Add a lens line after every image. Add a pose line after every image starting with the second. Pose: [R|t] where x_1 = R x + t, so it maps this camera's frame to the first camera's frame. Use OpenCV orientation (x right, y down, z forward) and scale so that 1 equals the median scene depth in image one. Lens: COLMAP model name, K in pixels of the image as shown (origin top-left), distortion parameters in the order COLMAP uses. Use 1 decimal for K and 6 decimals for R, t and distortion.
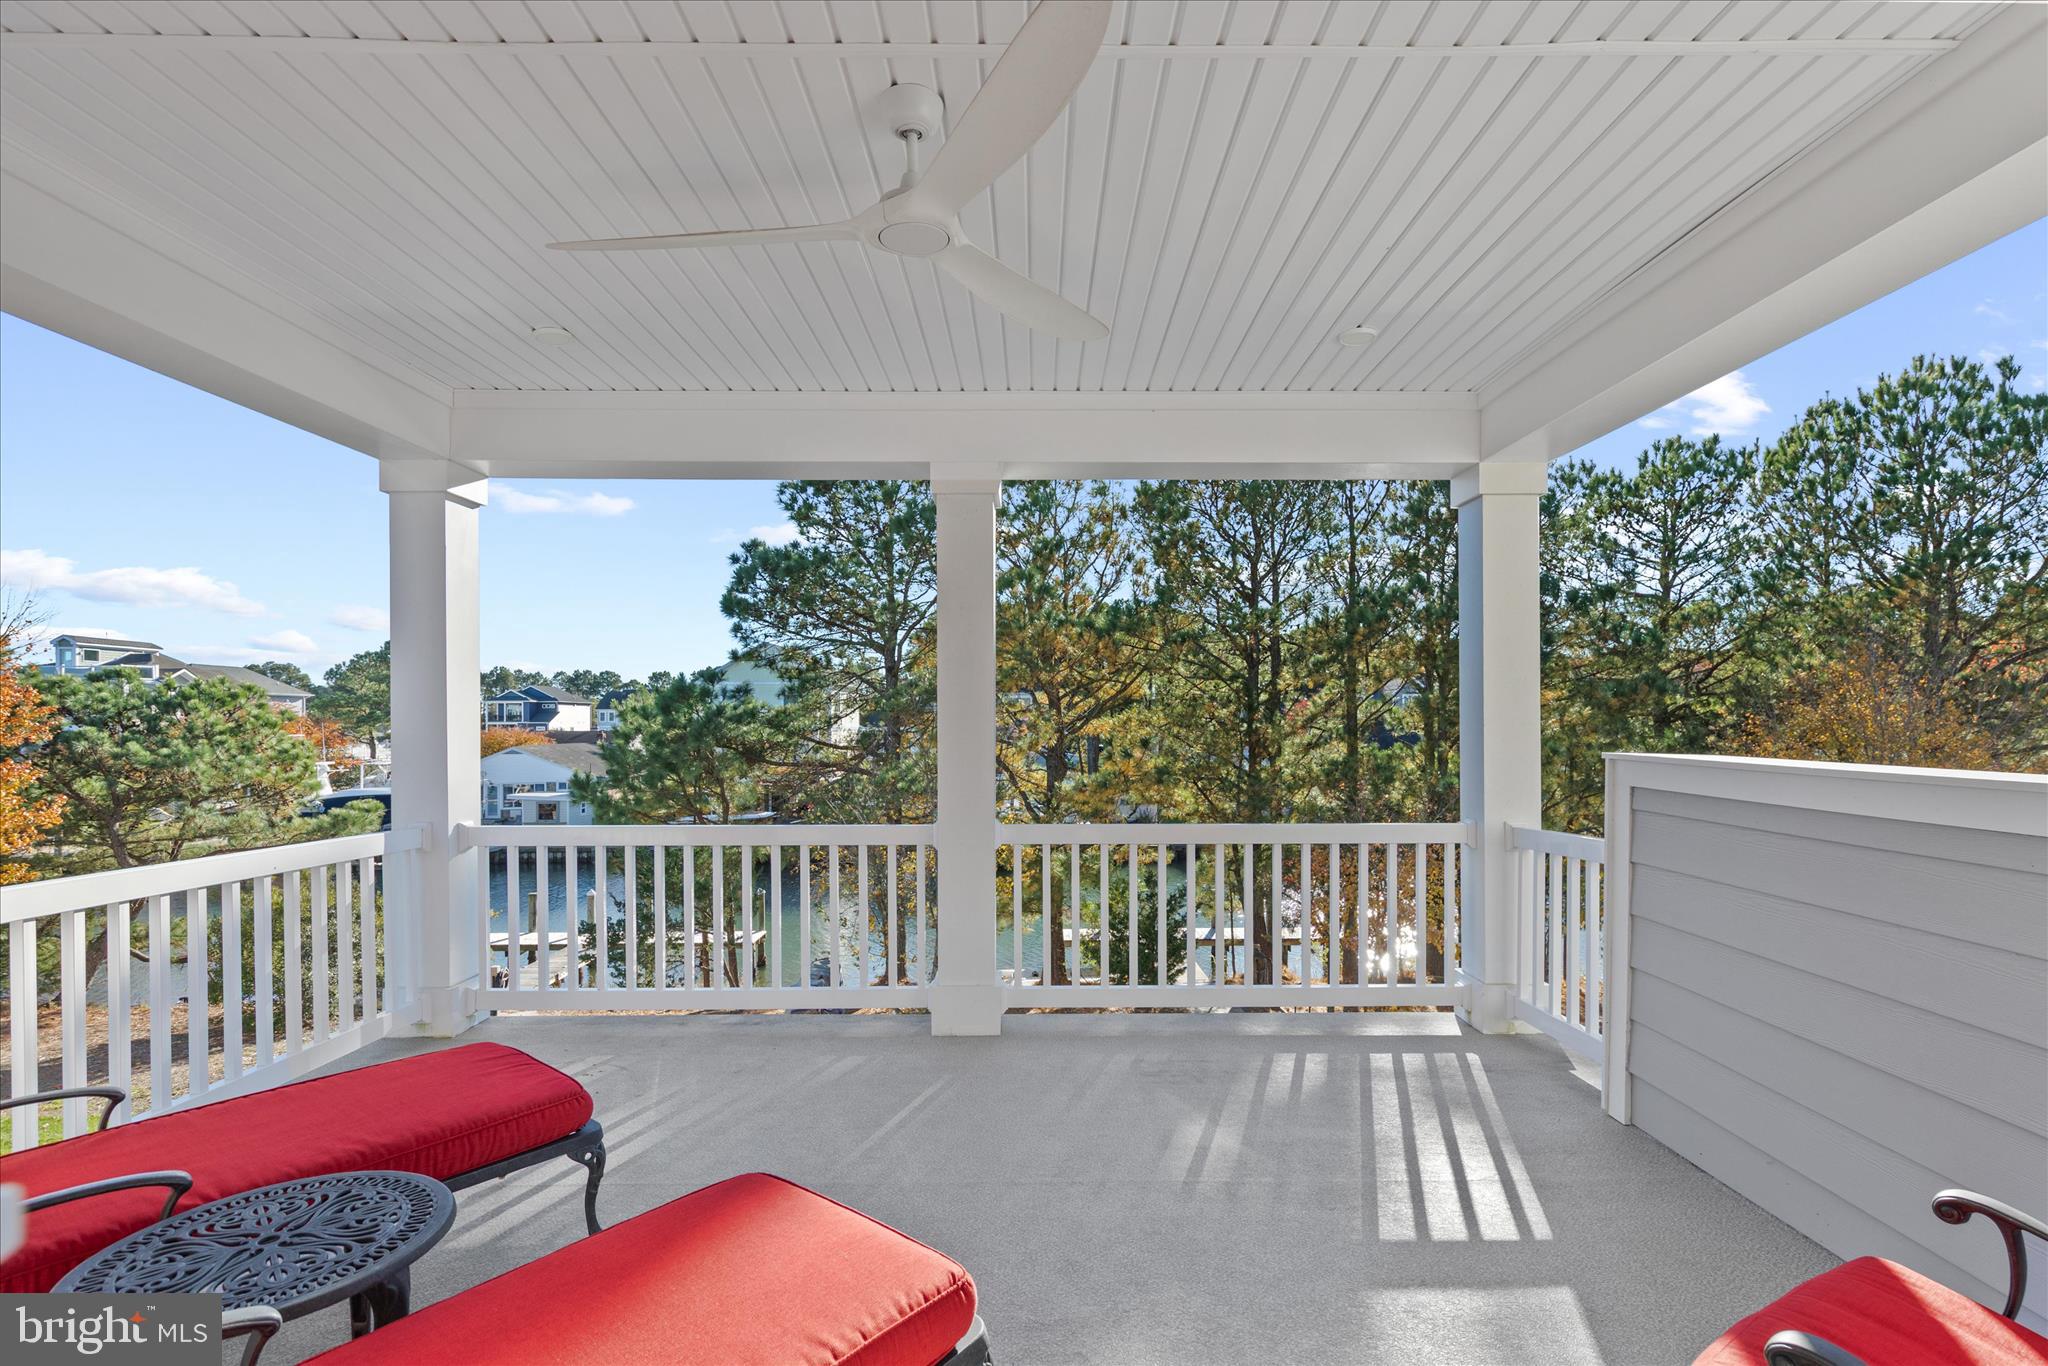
lens RADIAL K [[955.8, 0, 1037.4], [0, 955.8, 721.6], [0, 0, 1]] dist [0.005431, -0.000270]
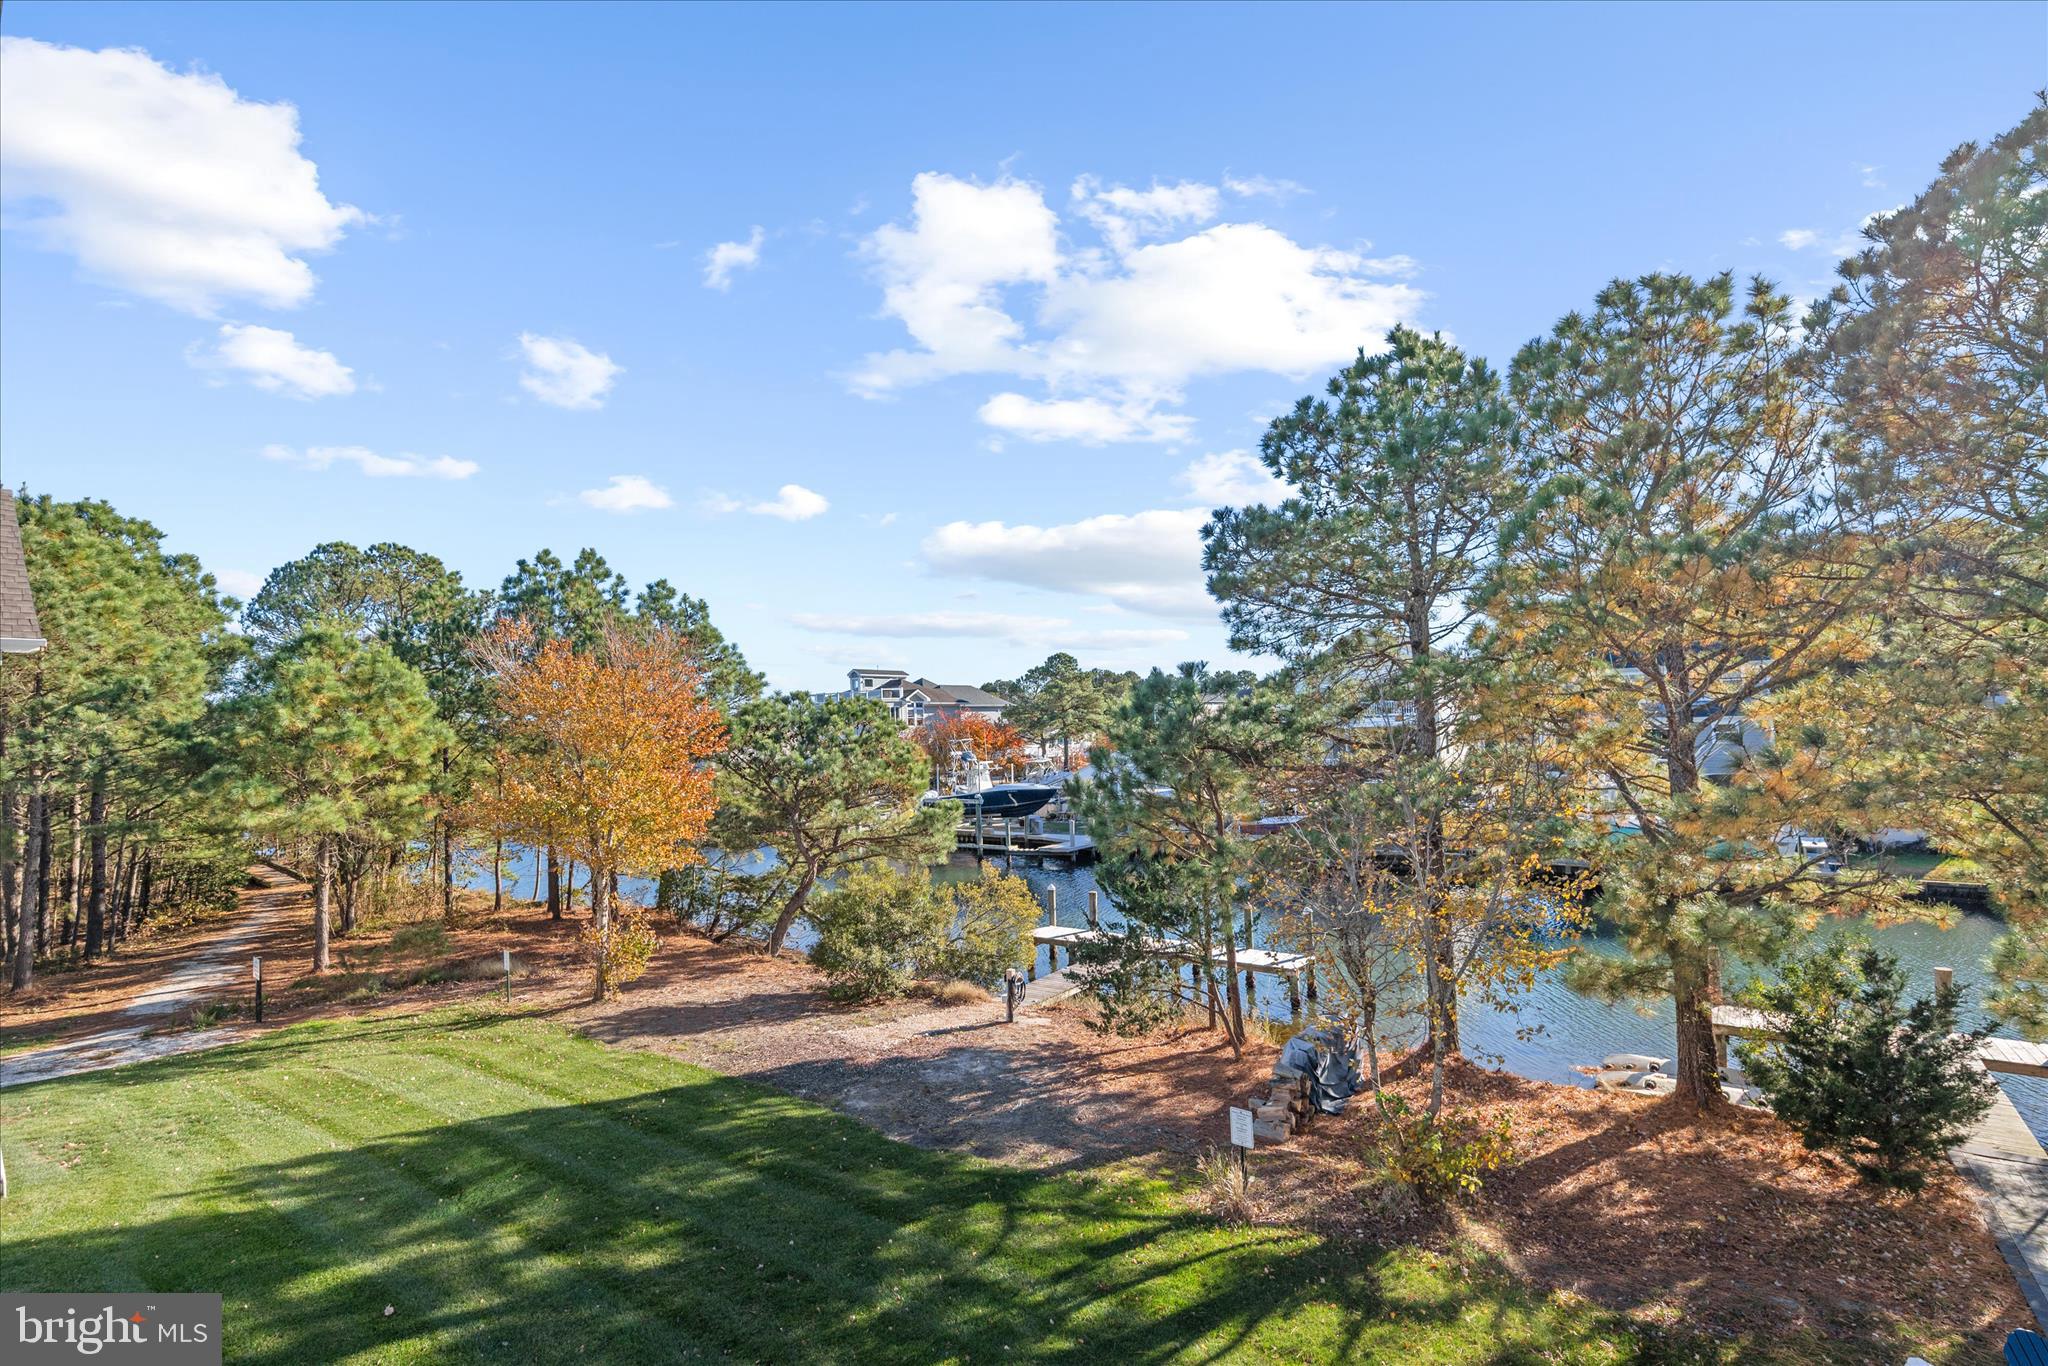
lens RADIAL K [[955.8, 0, 1024.2], [0, 955.8, 697.2], [0, 0, 1]] dist [0.005431, -0.000270]
pose [[0.787375, -0.046419, -0.614724, 0.069212], [0.035639, 0.998921, -0.029782, -0.000900], [0.615443, 0.001542, 0.788180, 0.191395]]
